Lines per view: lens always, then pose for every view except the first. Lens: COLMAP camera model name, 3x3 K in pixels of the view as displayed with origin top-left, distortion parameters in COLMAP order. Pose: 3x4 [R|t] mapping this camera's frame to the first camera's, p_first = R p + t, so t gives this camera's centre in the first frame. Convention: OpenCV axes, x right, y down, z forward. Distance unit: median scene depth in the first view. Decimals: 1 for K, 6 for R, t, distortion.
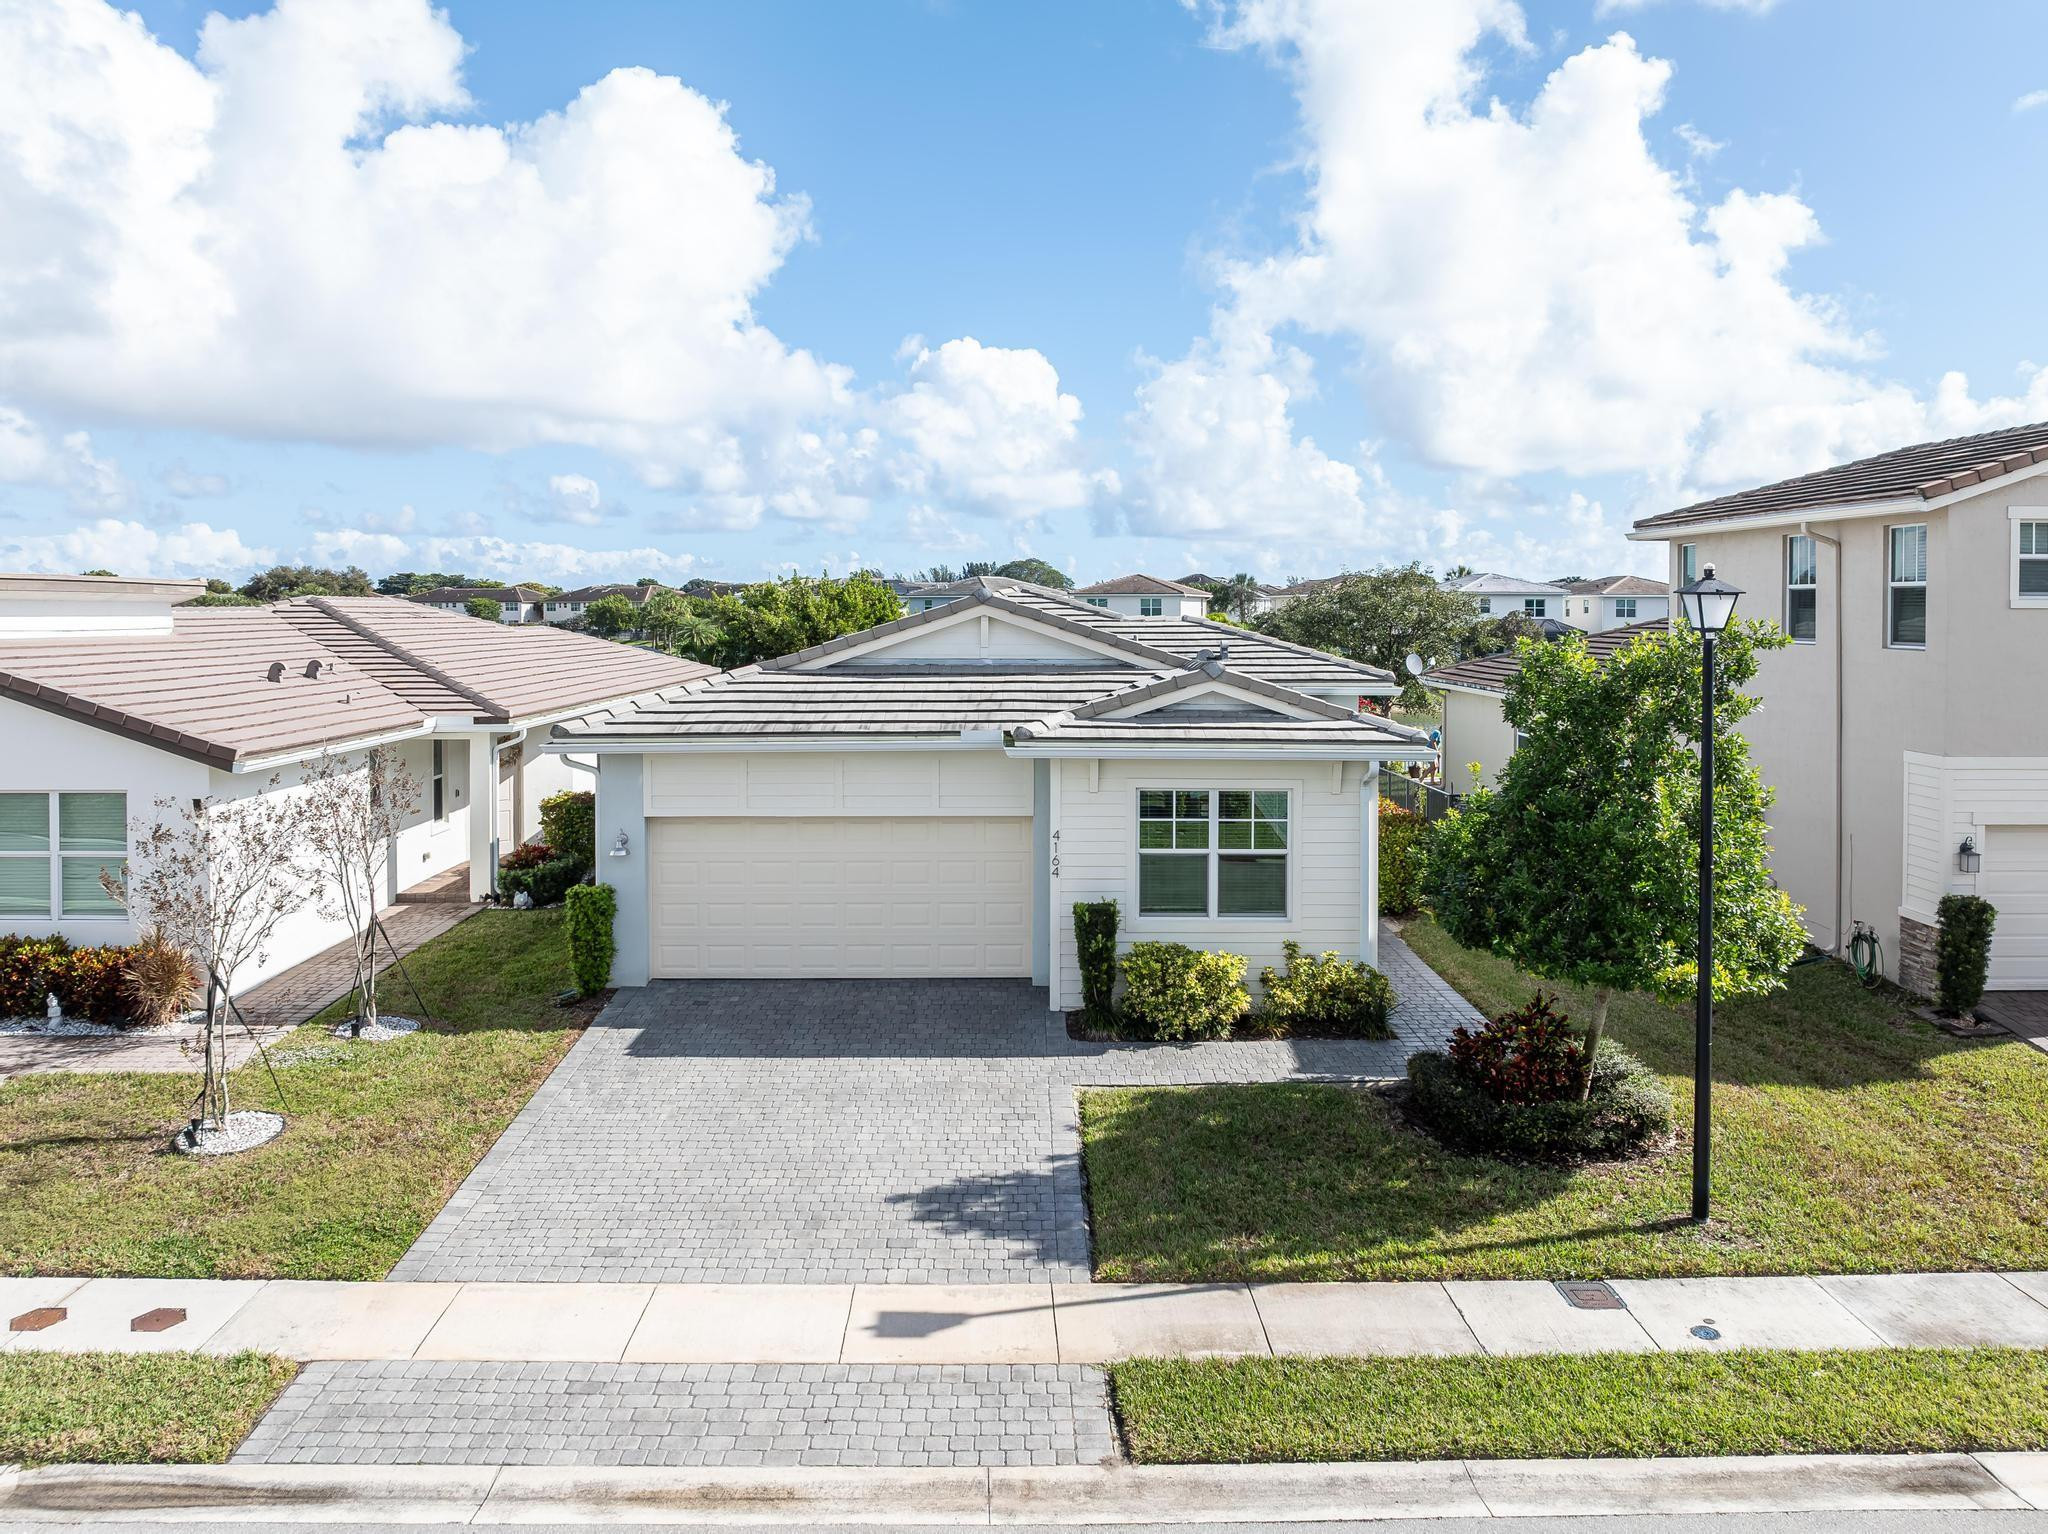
lens RADIAL K [[1491.5, 0, 997.3], [0, 1491.5, 671.3], [0, 0, 1]] dist [-0.039611, 0.007294]
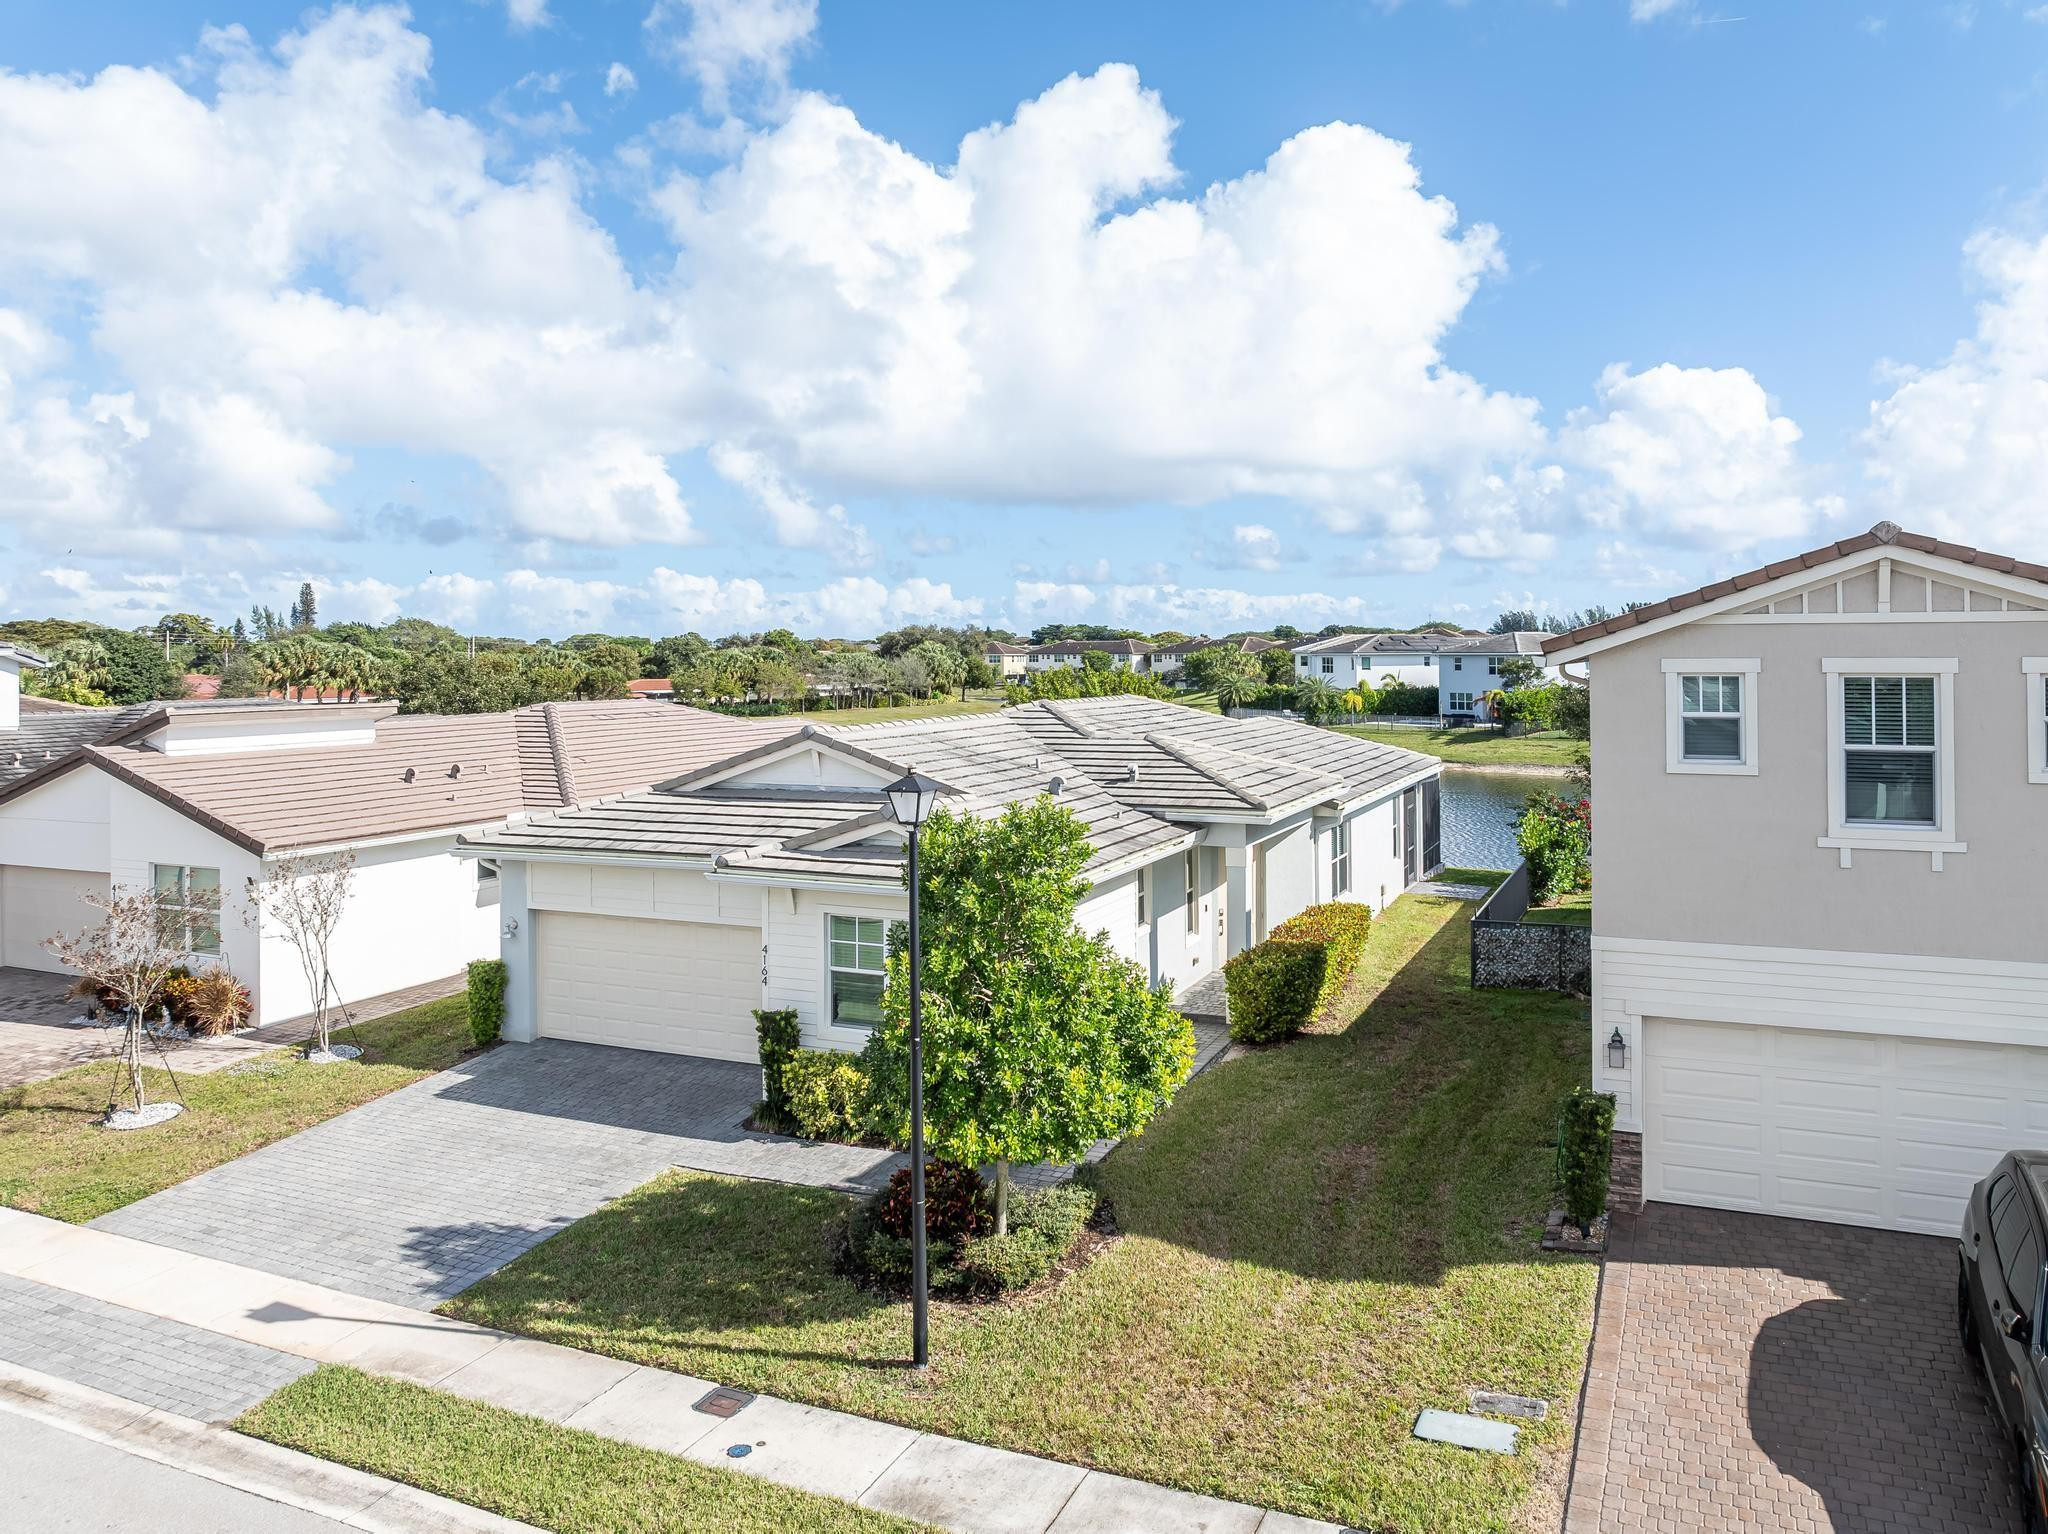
lens RADIAL K [[1491.5, 0, 1013.8], [0, 1491.5, 658.0], [0, 0, 1]] dist [-0.039611, 0.007294]
pose [[0.911122, -0.005882, -0.412096, 1.026693], [-0.010190, 0.999271, -0.036791, -0.113221], [0.412012, 0.037720, 0.910397, 0.015870]]
